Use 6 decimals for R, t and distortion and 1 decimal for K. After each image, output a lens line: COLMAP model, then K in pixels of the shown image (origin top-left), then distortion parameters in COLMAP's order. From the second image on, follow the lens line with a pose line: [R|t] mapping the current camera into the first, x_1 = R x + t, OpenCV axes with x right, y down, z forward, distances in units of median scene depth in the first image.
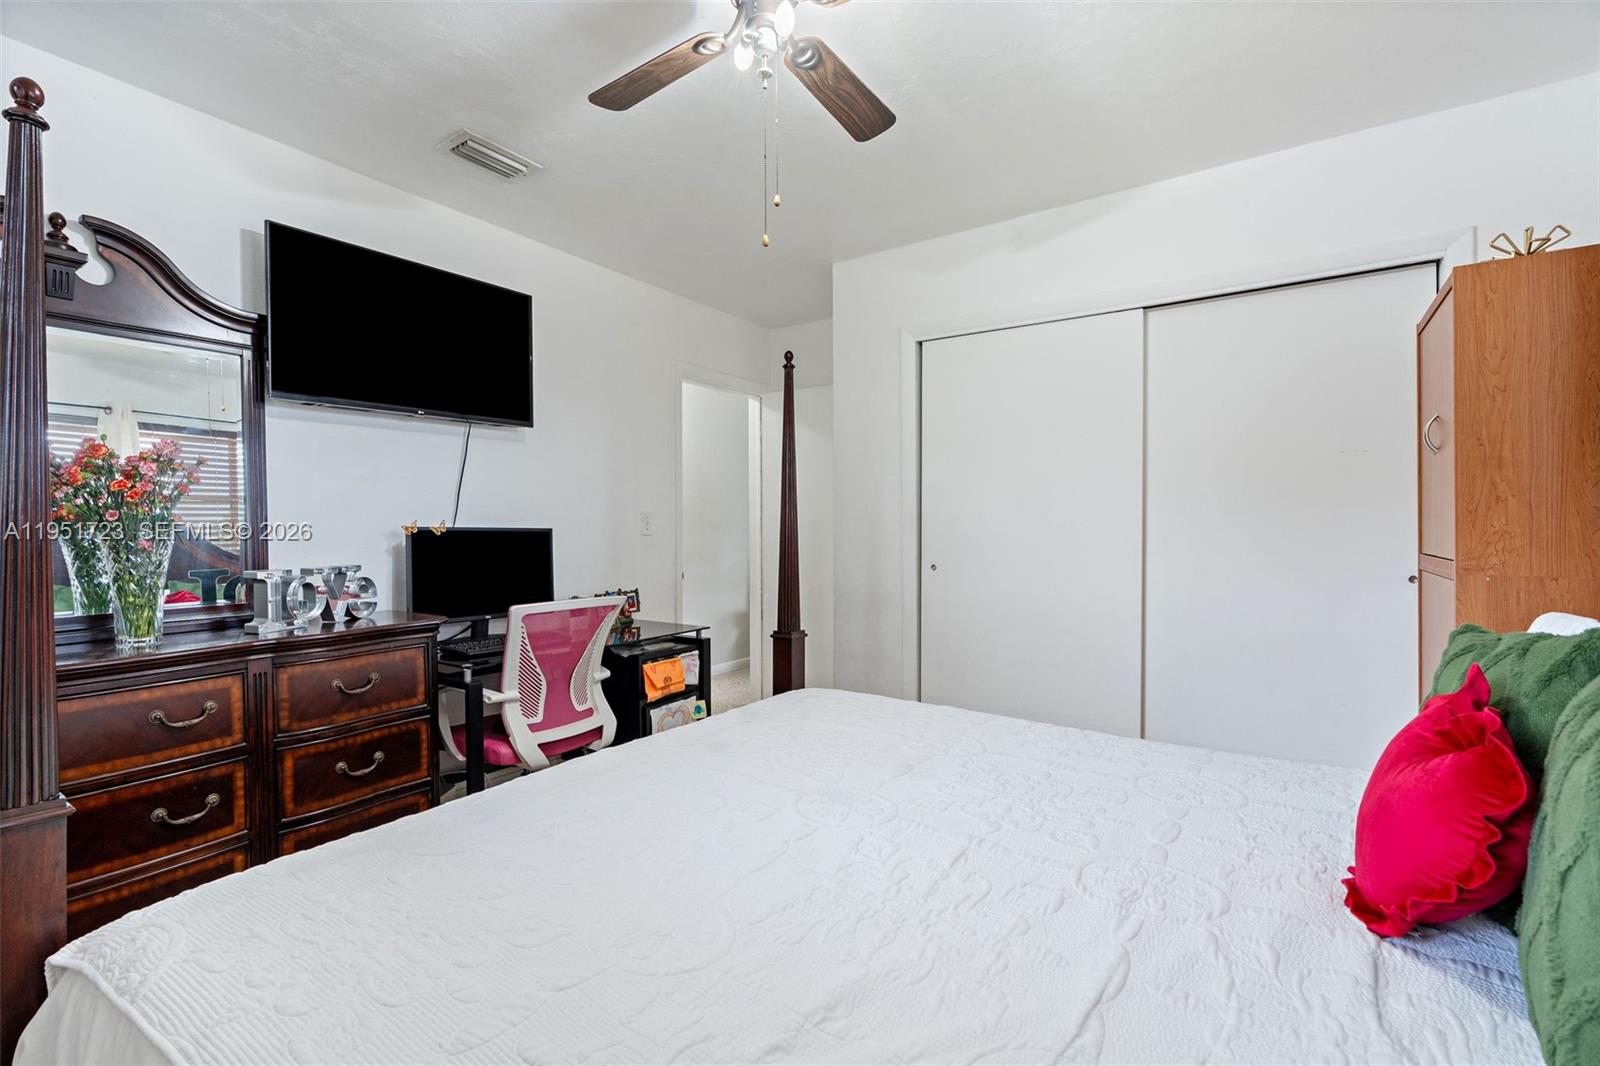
lens RADIAL K [[711.9, 0, 796.4], [0, 711.9, 535.7], [0, 0, 1]] dist [-0.000511, 0.000433]
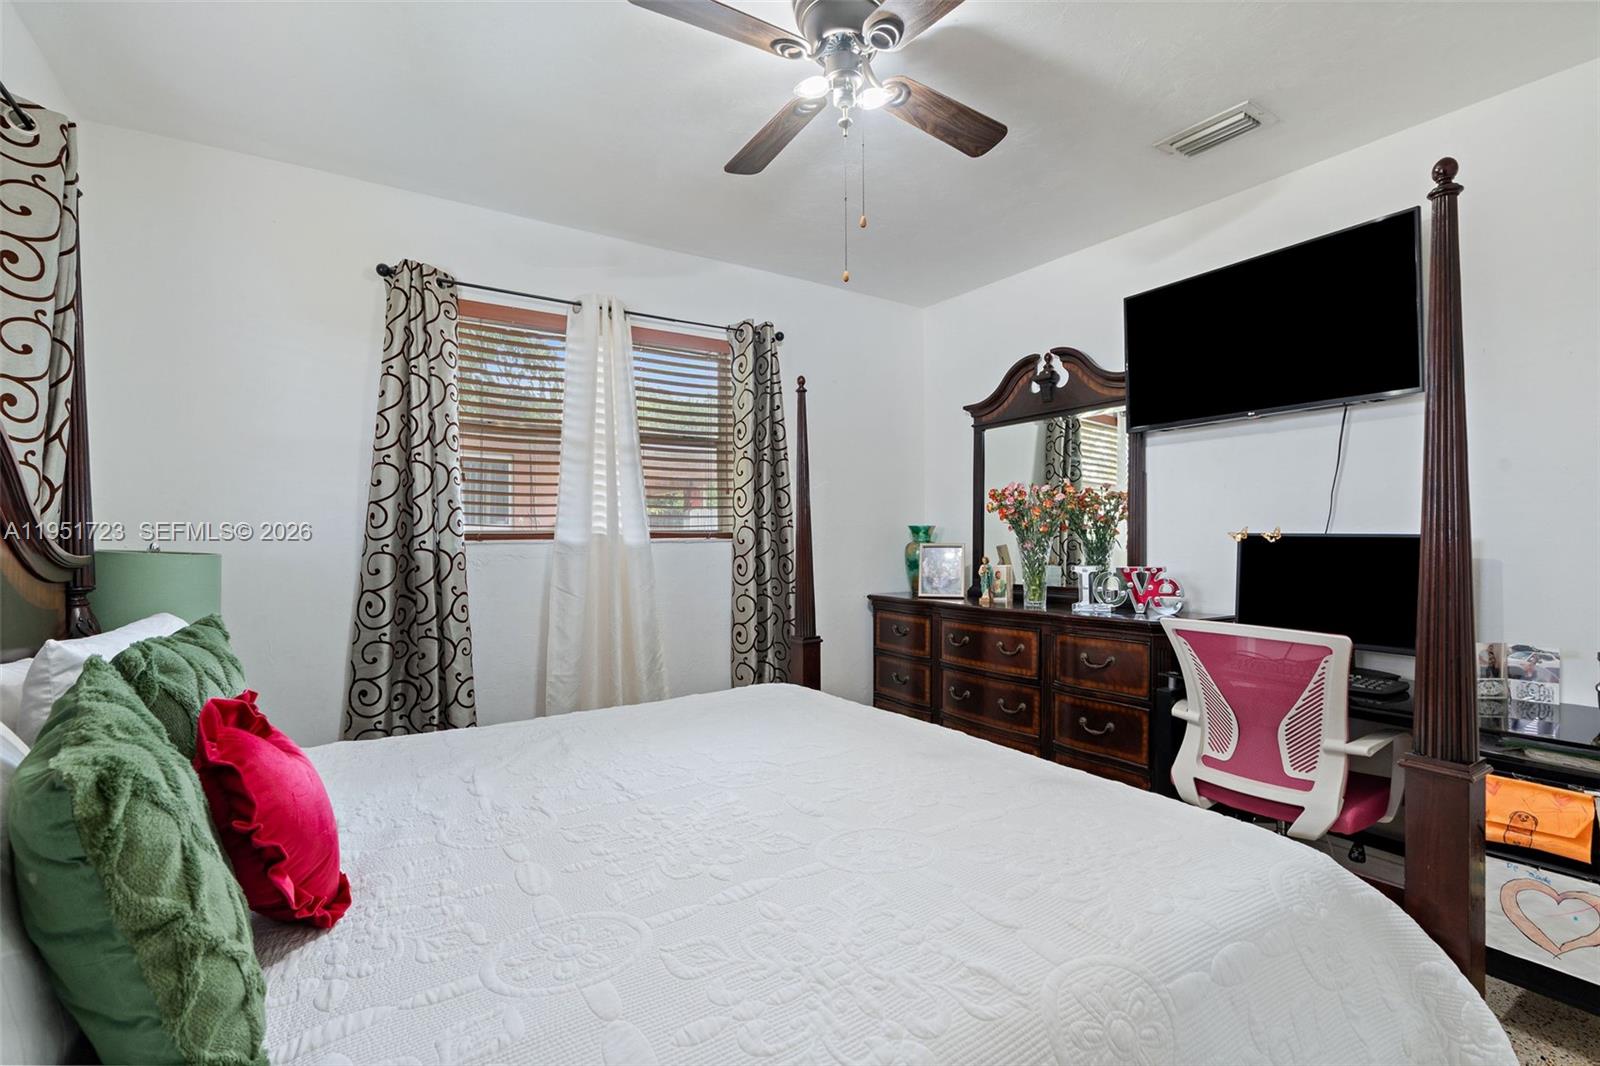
lens RADIAL K [[711.9, 0, 796.4], [0, 711.9, 535.7], [0, 0, 1]] dist [-0.000511, 0.000433]
pose [[-0.378521, -0.001886, -0.925591, 0.683161], [-0.008869, 0.999959, 0.001589, -0.005953], [0.925550, 0.008810, -0.378522, 0.921624]]
